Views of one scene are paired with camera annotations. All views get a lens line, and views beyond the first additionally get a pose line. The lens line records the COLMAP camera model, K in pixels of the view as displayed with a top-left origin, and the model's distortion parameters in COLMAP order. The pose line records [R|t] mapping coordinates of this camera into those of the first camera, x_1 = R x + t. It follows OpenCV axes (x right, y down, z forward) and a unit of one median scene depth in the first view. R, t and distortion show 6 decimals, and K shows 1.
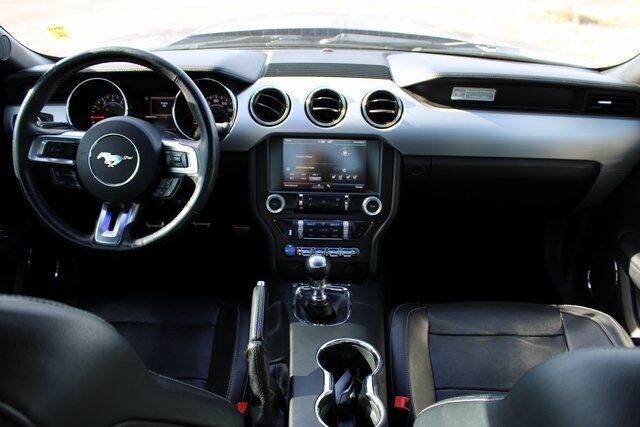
lens RADIAL K [[543.6, 0, 316.9], [0, 543.6, 213.2], [0, 0, 1]] dist [-0.100512, 0.033765]
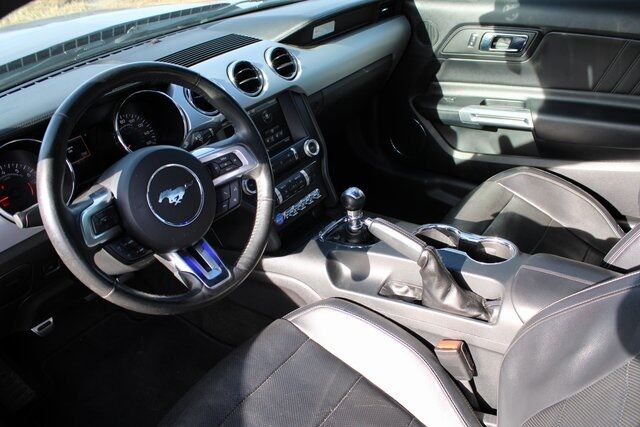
lens RADIAL K [[543.6, 0, 318.4], [0, 543.6, 209.7], [0, 0, 1]] dist [-0.100512, 0.033765]
pose [[0.600812, -0.473763, 0.643874, -0.673259], [0.460715, 0.863448, 0.205423, -0.126887], [-0.653274, 0.173222, 0.737040, 0.194988]]
